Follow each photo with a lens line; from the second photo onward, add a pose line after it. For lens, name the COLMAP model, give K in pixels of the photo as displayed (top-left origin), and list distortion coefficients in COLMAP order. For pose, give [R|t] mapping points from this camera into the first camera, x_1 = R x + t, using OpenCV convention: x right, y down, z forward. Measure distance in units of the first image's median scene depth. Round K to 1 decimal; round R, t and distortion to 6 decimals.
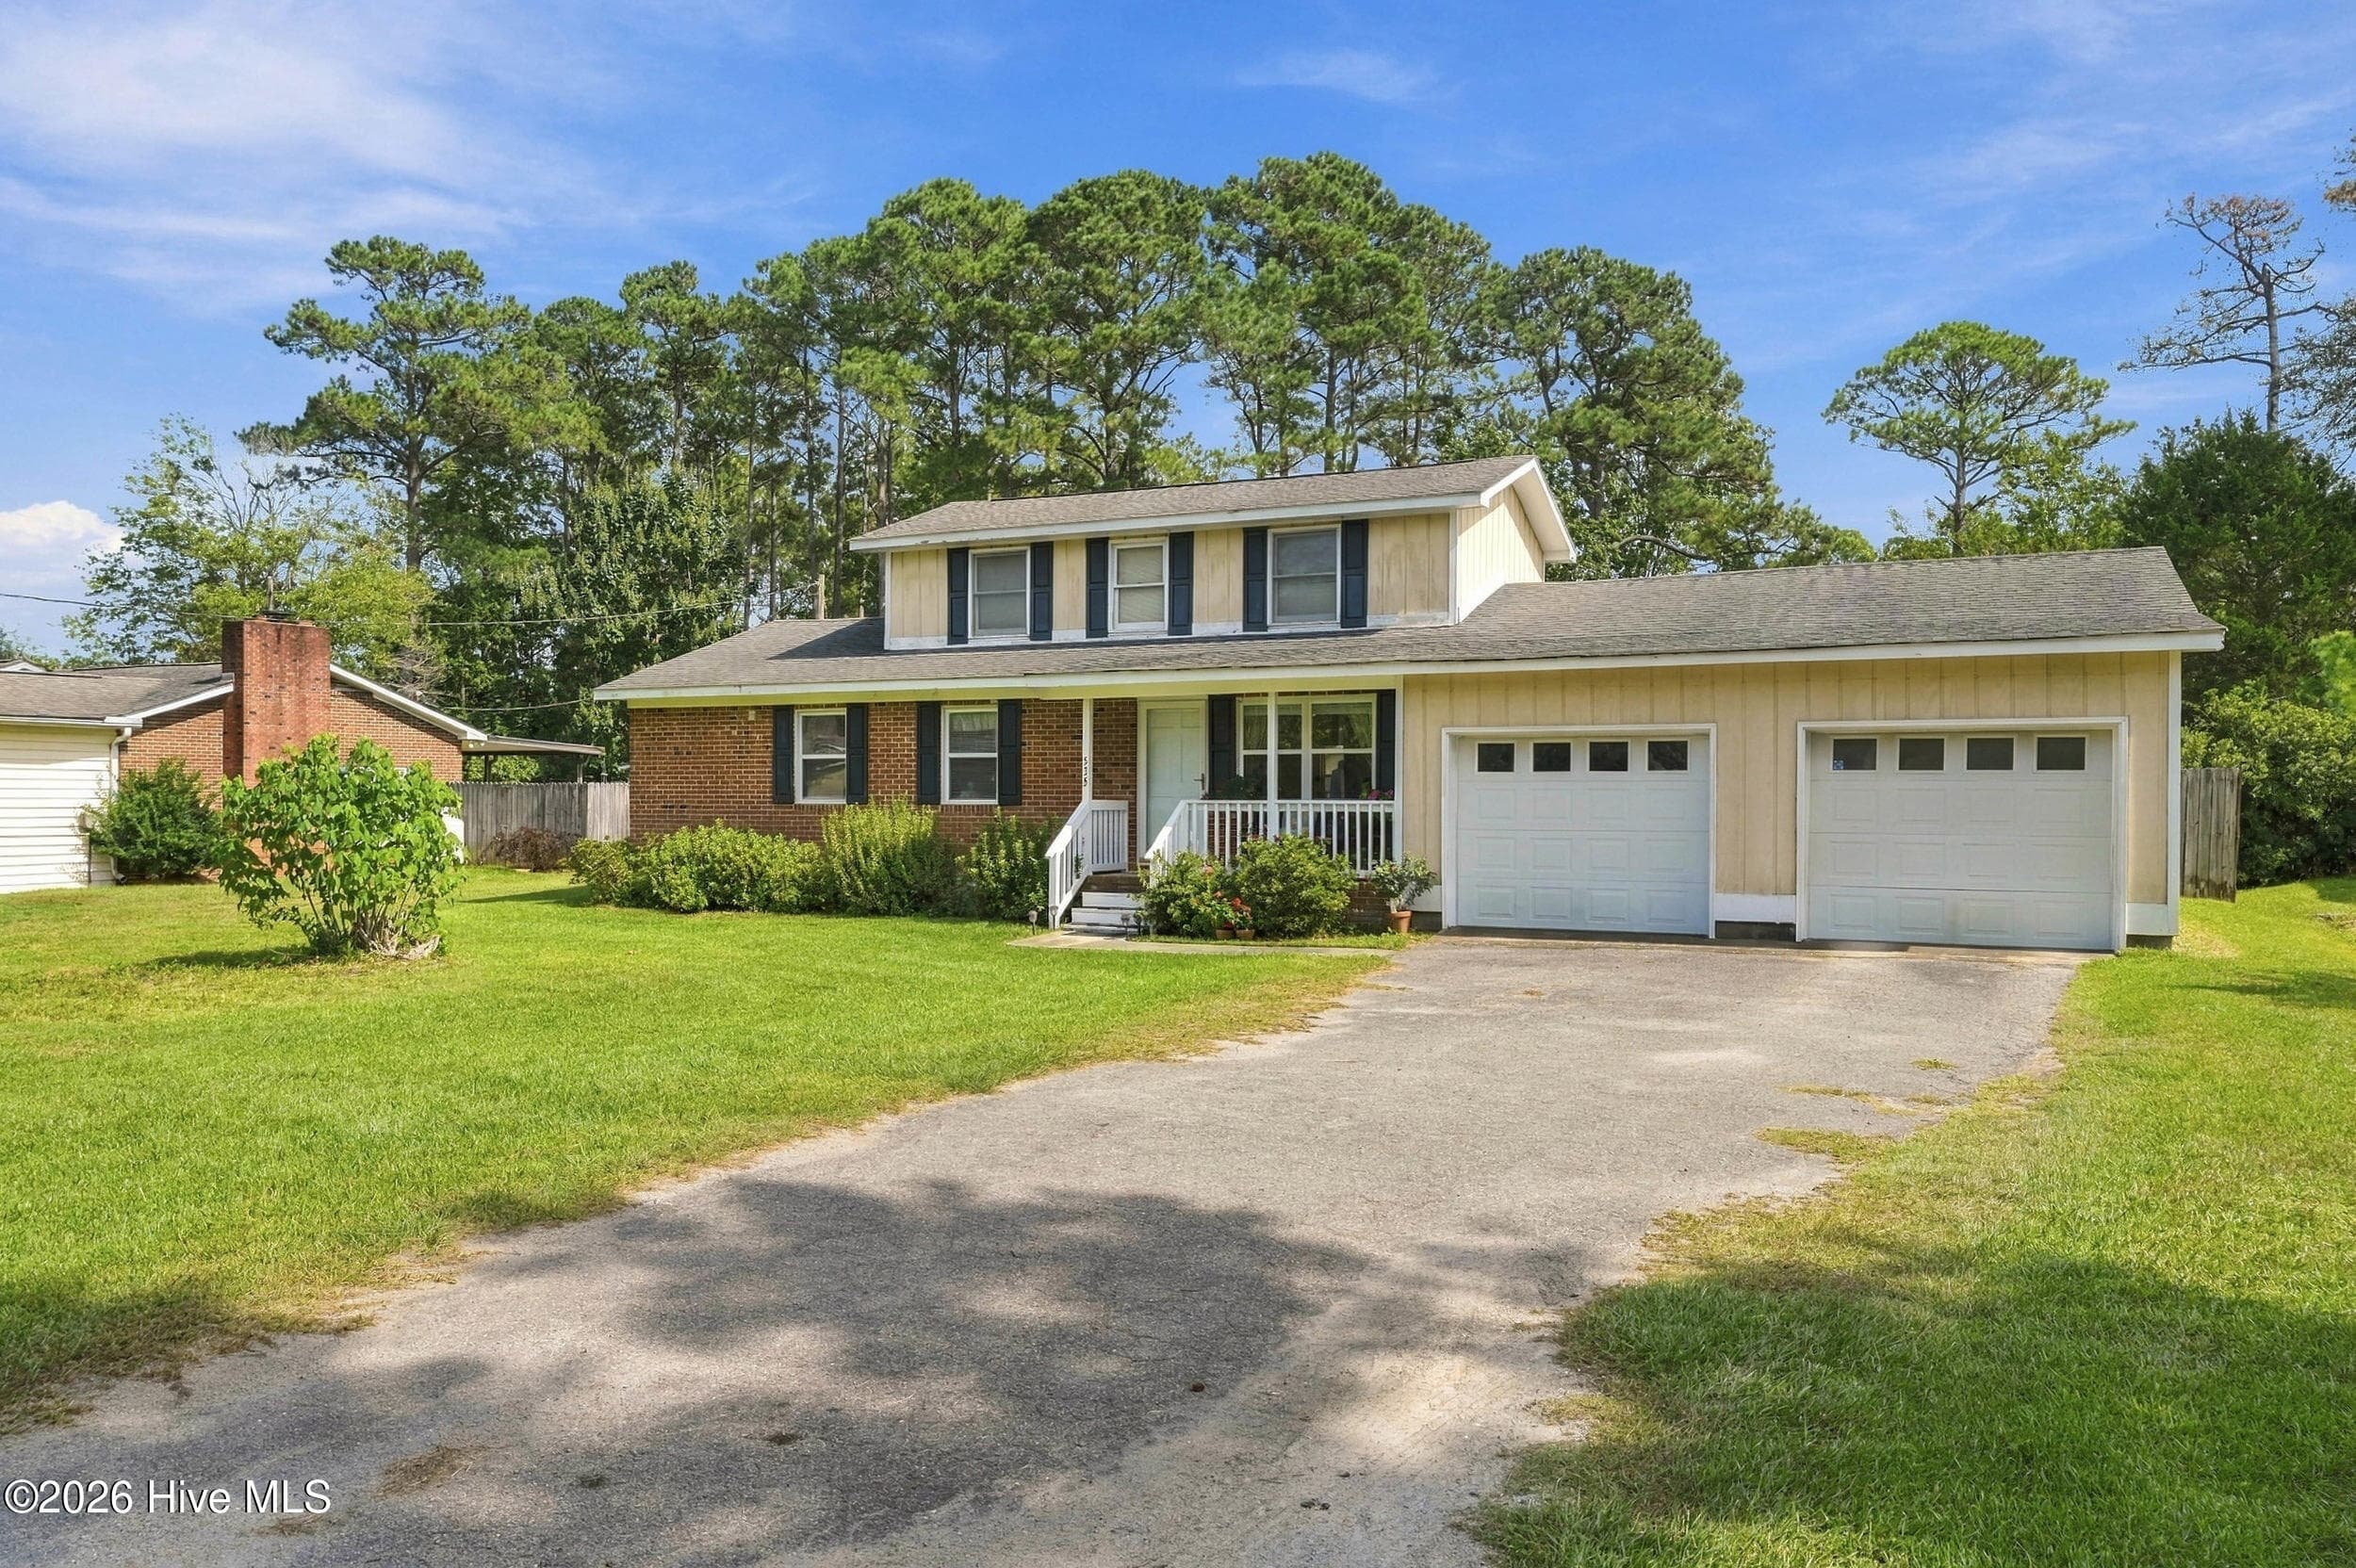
lens RADIAL K [[1668.8, 0, 1146.7], [0, 1668.8, 790.5], [0, 0, 1]] dist [-0.005004, -0.000684]
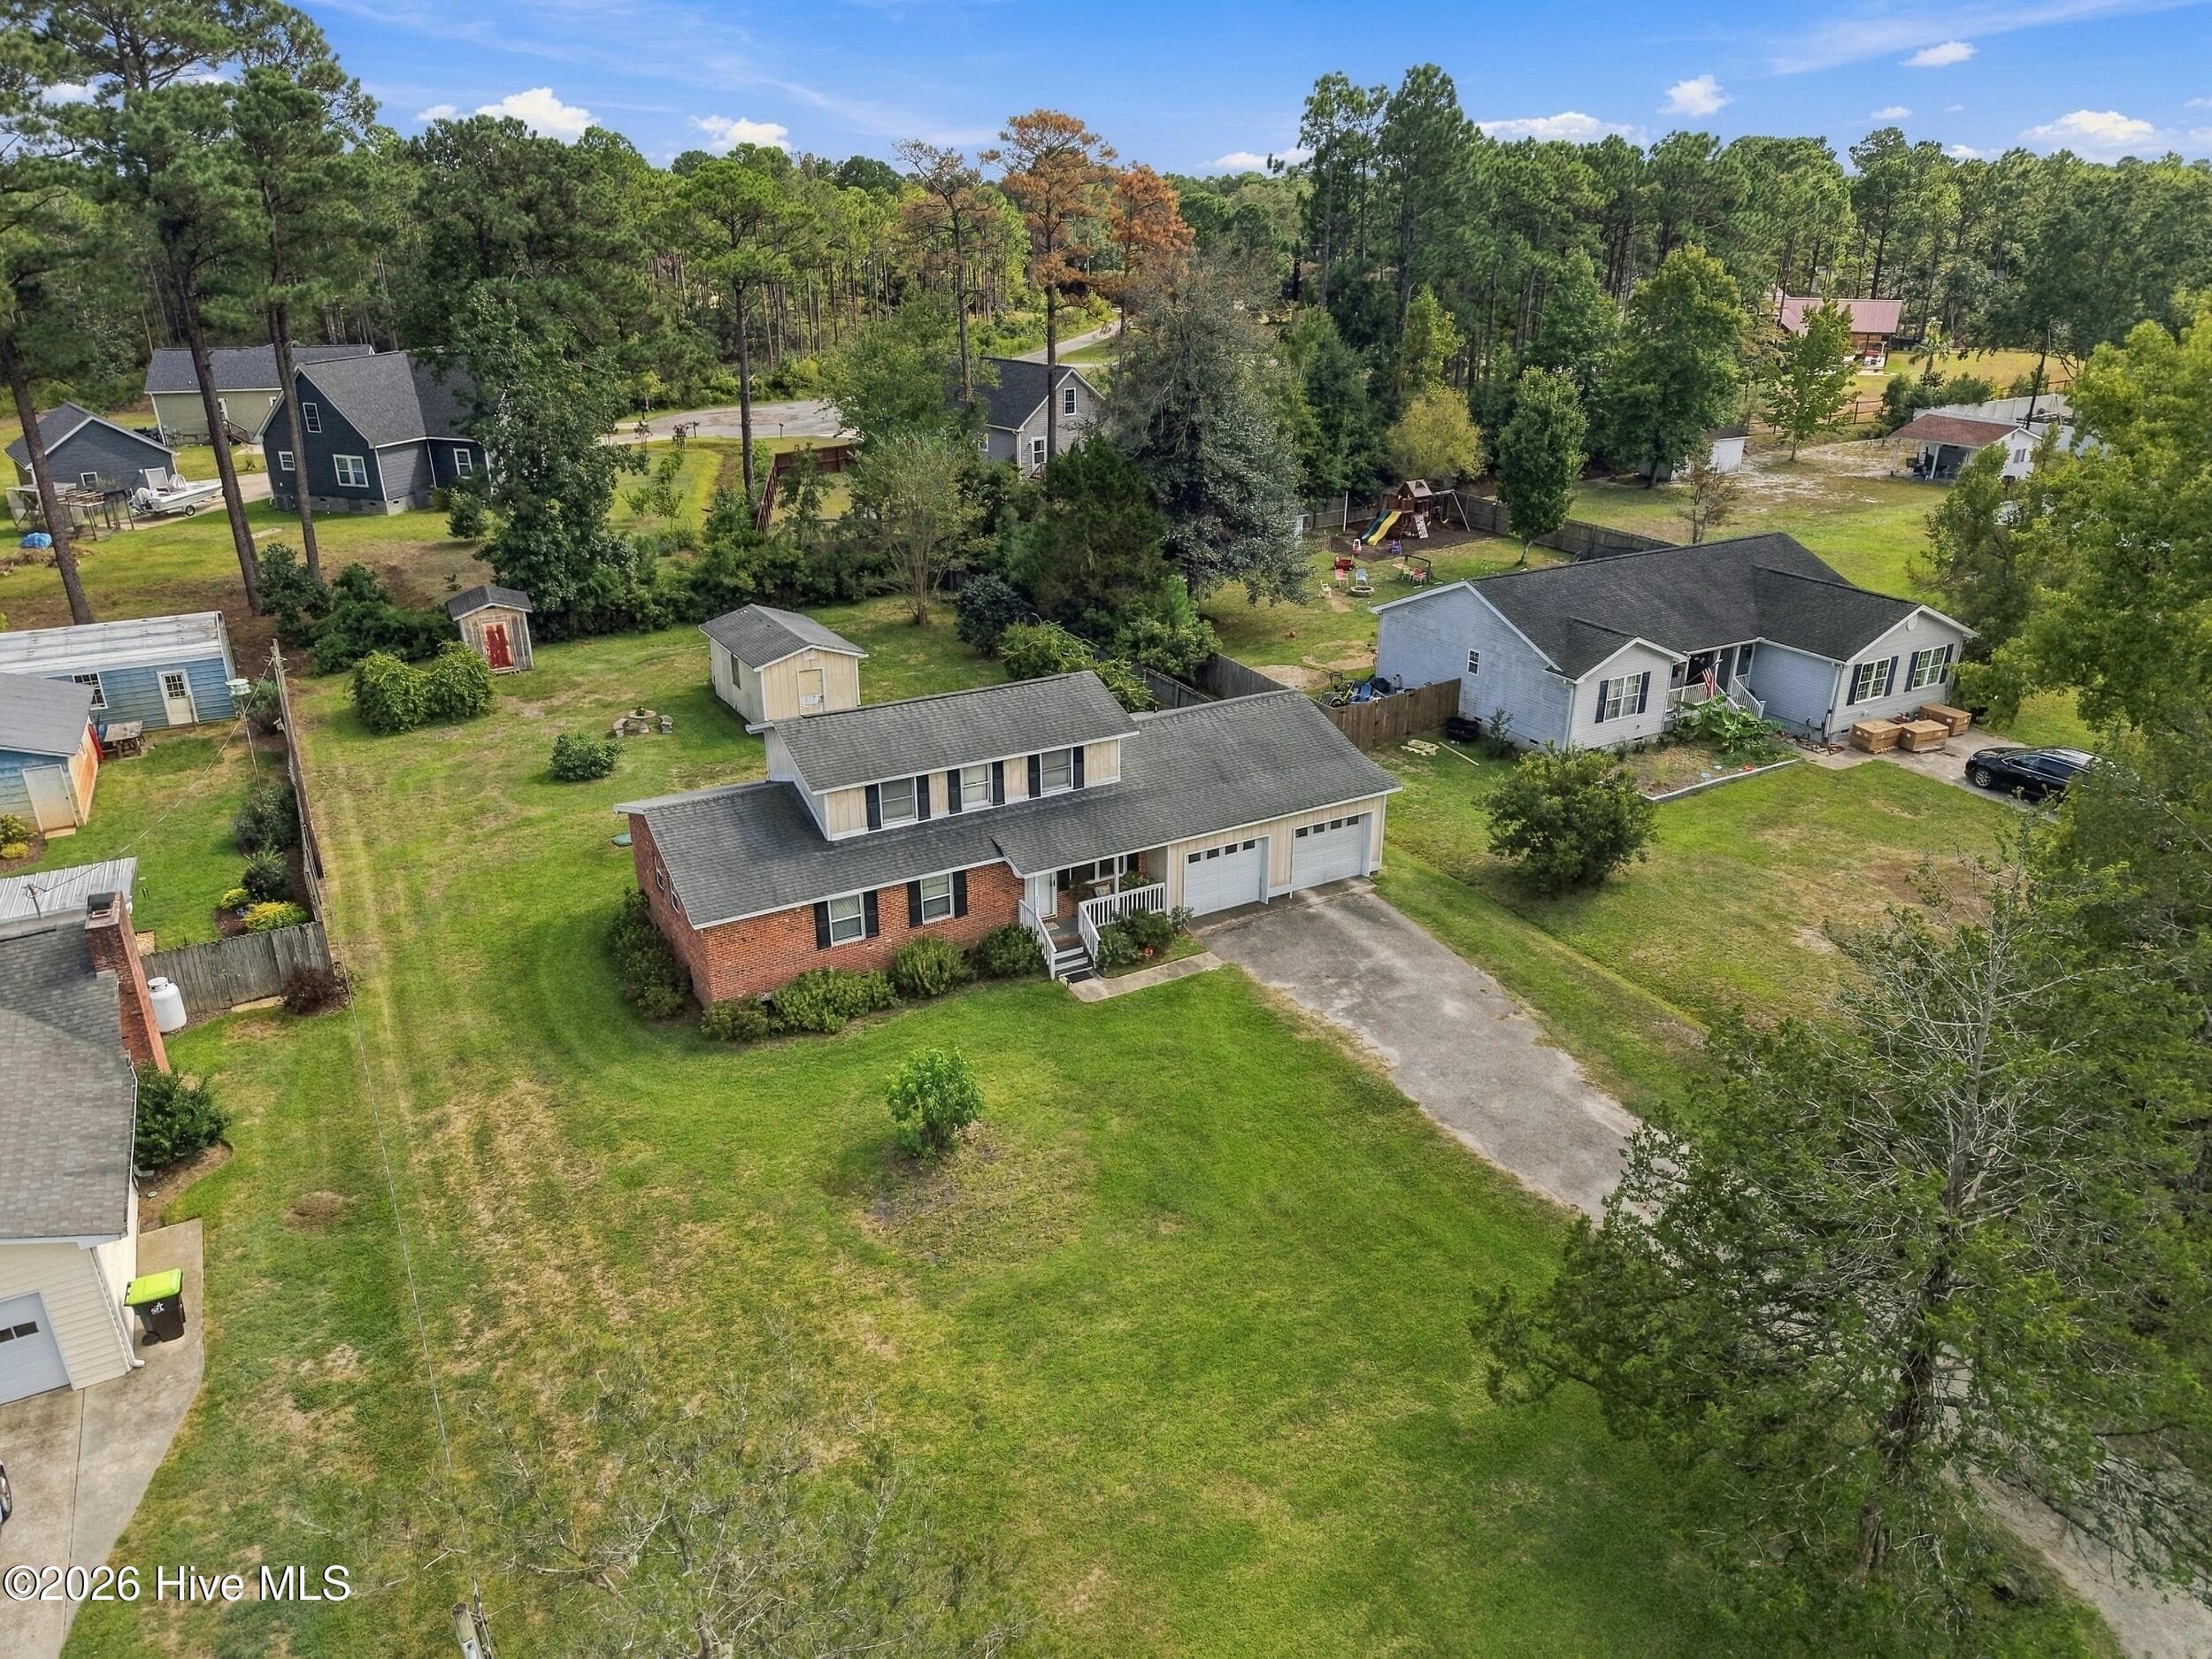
lens RADIAL K [[1507.8, 0, 1106.0], [0, 1507.8, 829.5], [0, 0, 1]] dist [0.001129, 0.000859]
pose [[0.556364, -0.317763, 0.767779, -1.368457], [-0.008065, 0.921882, 0.387387, -0.802323], [-0.830899, -0.221720, 0.510339, -0.035543]]
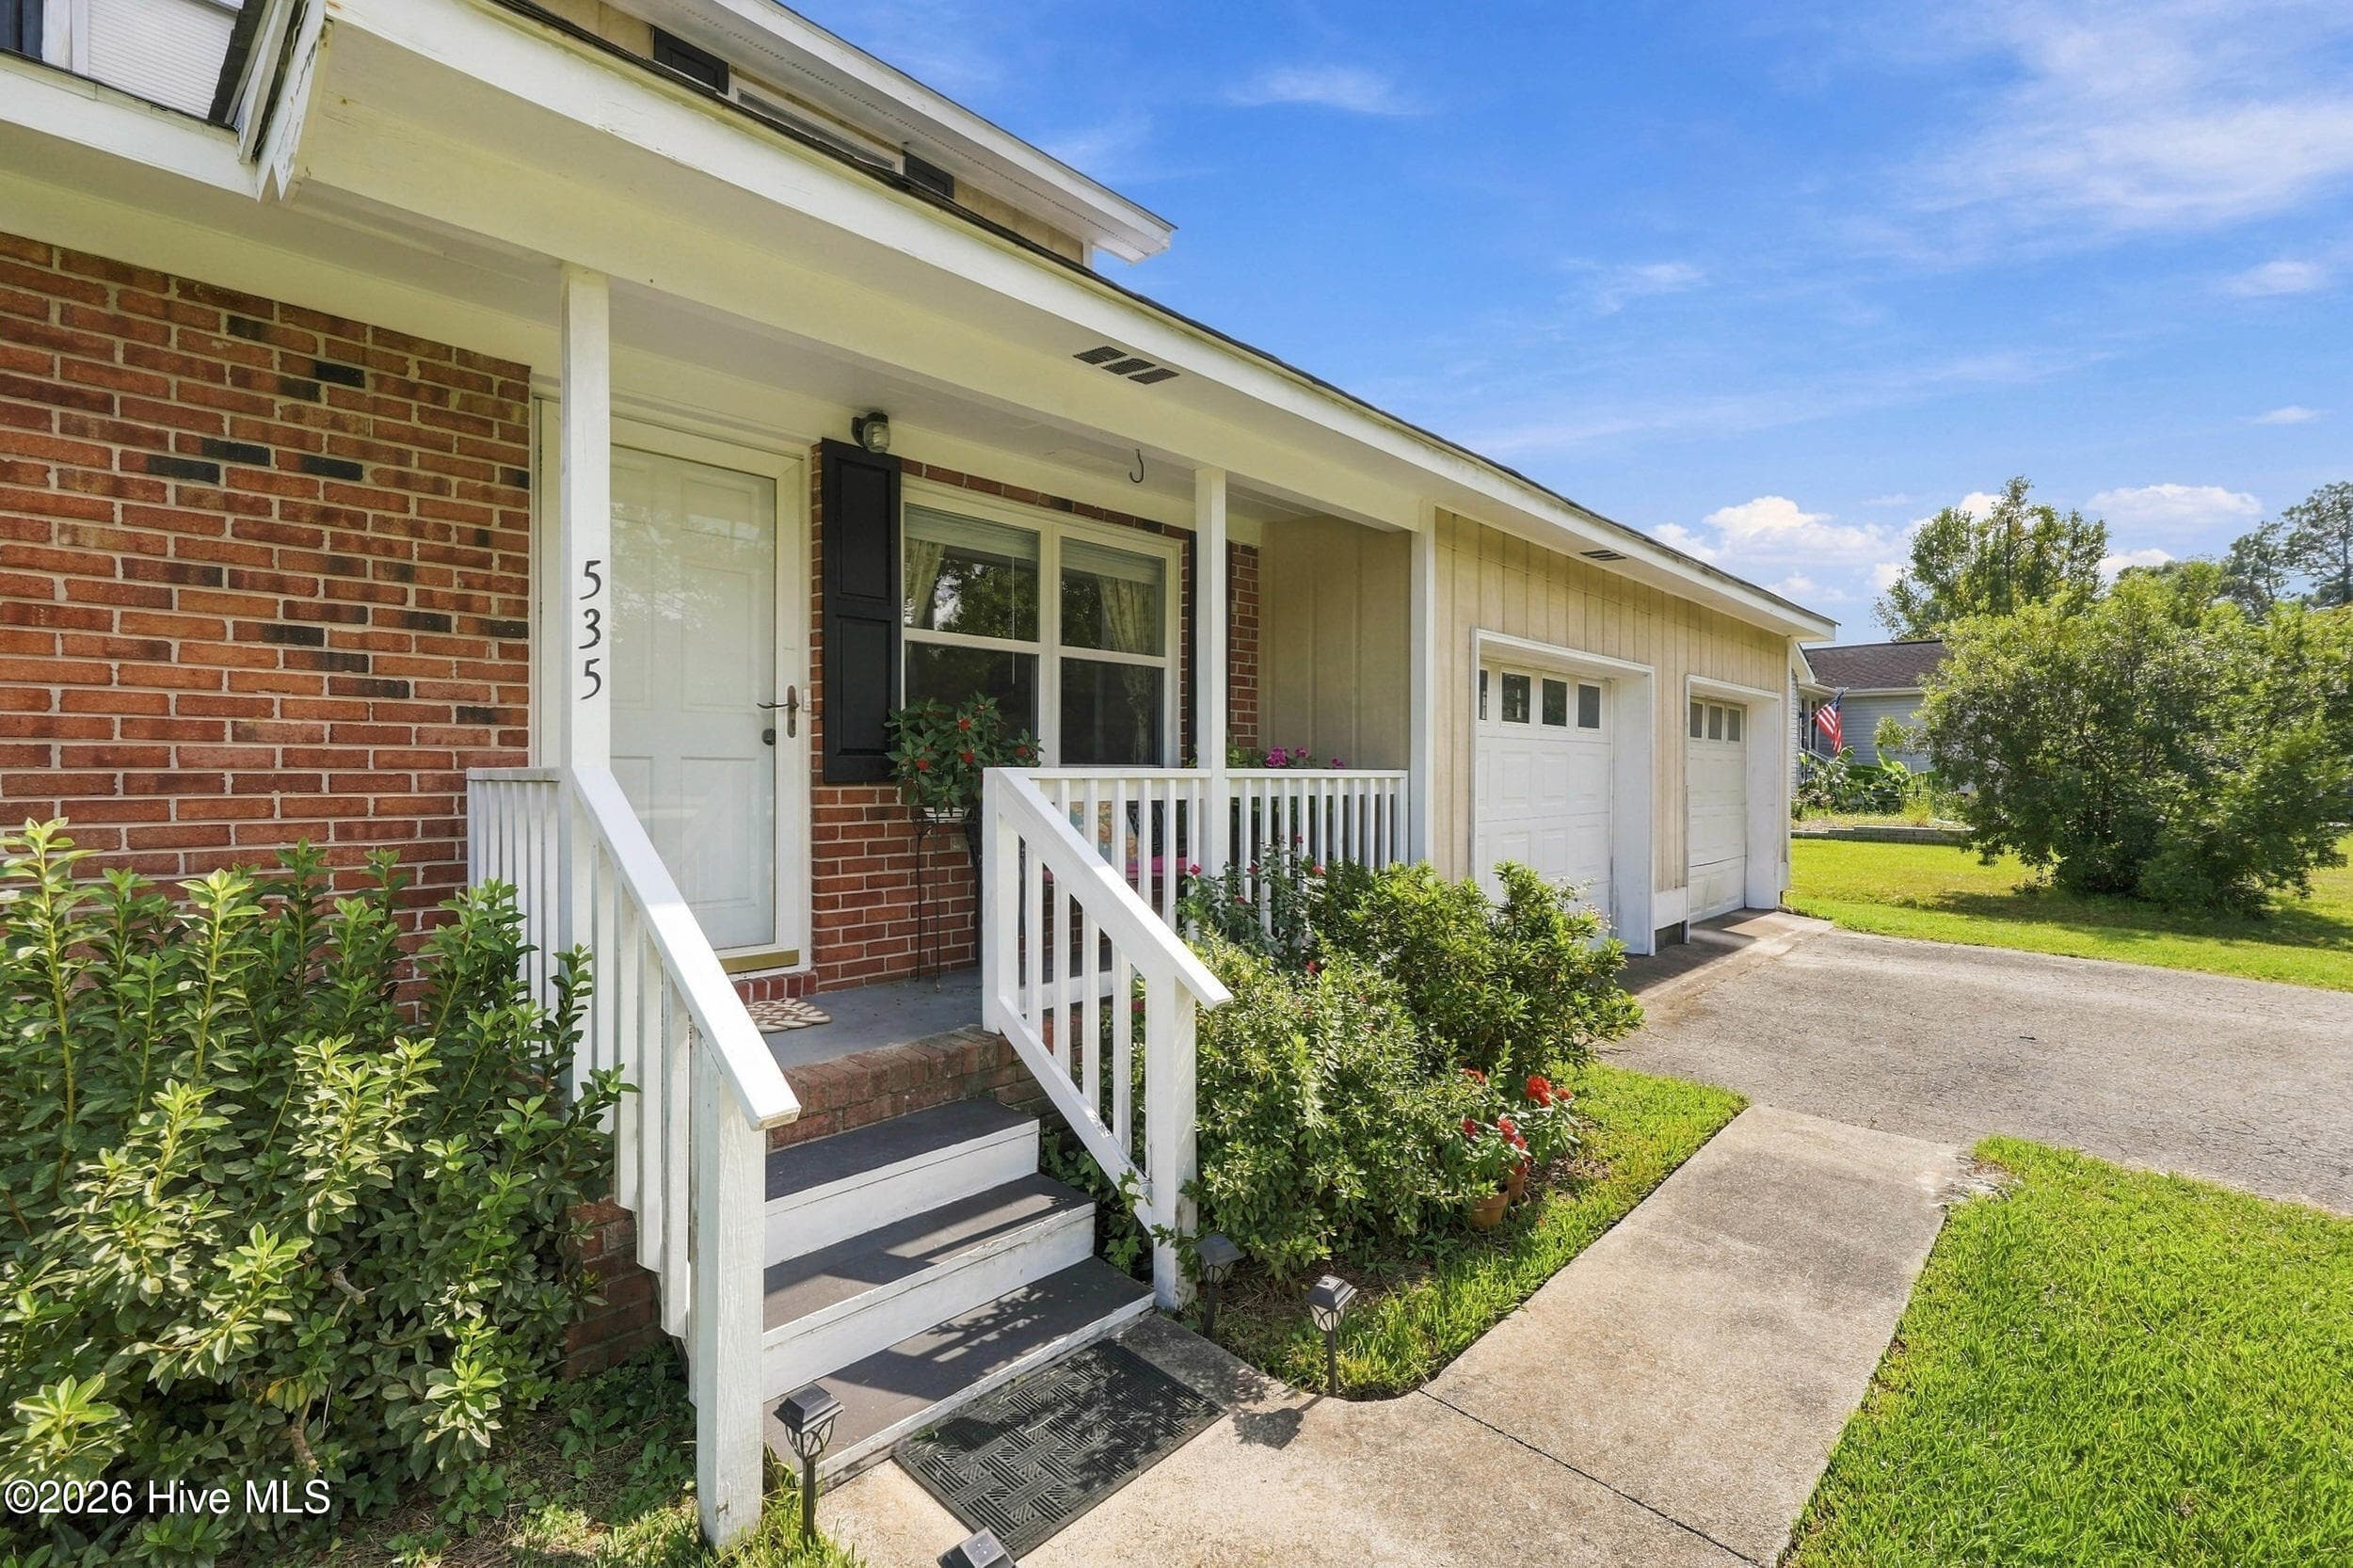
lens RADIAL K [[1047.4, 0, 1176.5], [0, 1047.4, 784.0], [0, 0, 1]] dist [-0.000966, -0.000076]
pose [[0.294650, -0.003786, 0.955598, -0.133941], [-0.003558, 0.999981, 0.005059, 0.007342], [-0.955599, -0.004891, 0.294631, 0.846355]]
